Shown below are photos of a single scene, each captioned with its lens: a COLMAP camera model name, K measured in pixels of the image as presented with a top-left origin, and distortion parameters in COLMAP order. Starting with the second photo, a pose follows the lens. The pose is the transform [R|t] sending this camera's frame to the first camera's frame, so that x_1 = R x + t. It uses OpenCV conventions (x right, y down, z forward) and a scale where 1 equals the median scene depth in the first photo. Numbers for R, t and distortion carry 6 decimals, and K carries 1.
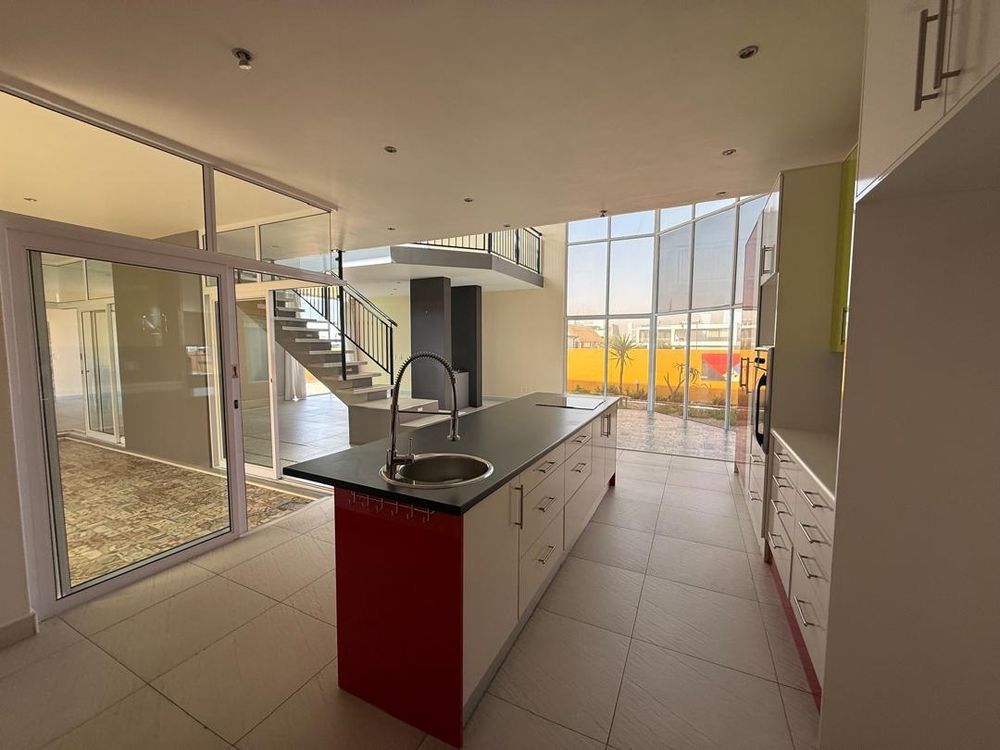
lens RADIAL K [[398.1, 0, 501.5], [0, 398.1, 373.1], [0, 0, 1]] dist [-0.003095, -0.000250]
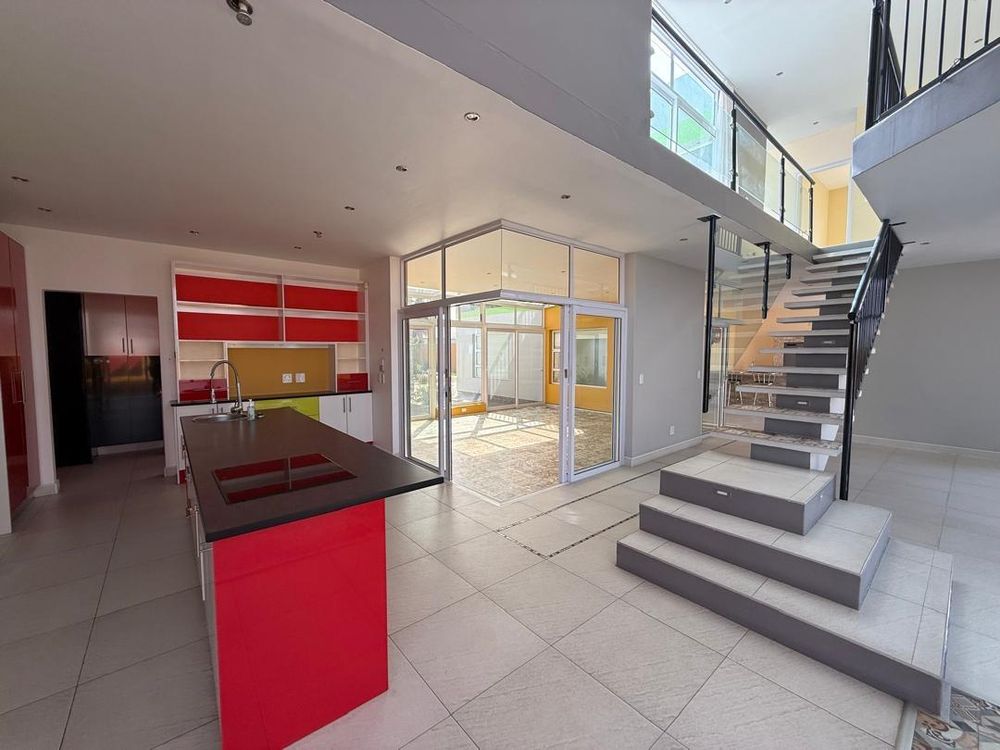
lens RADIAL K [[398.1, 0, 499.3], [0, 398.1, 375.4], [0, 0, 1]] dist [-0.003095, -0.000250]
pose [[-0.400829, 0.051442, -0.914708, 0.569630], [-0.075057, 0.993222, 0.088748, -0.124827], [0.913073, 0.104228, -0.394251, 1.542042]]
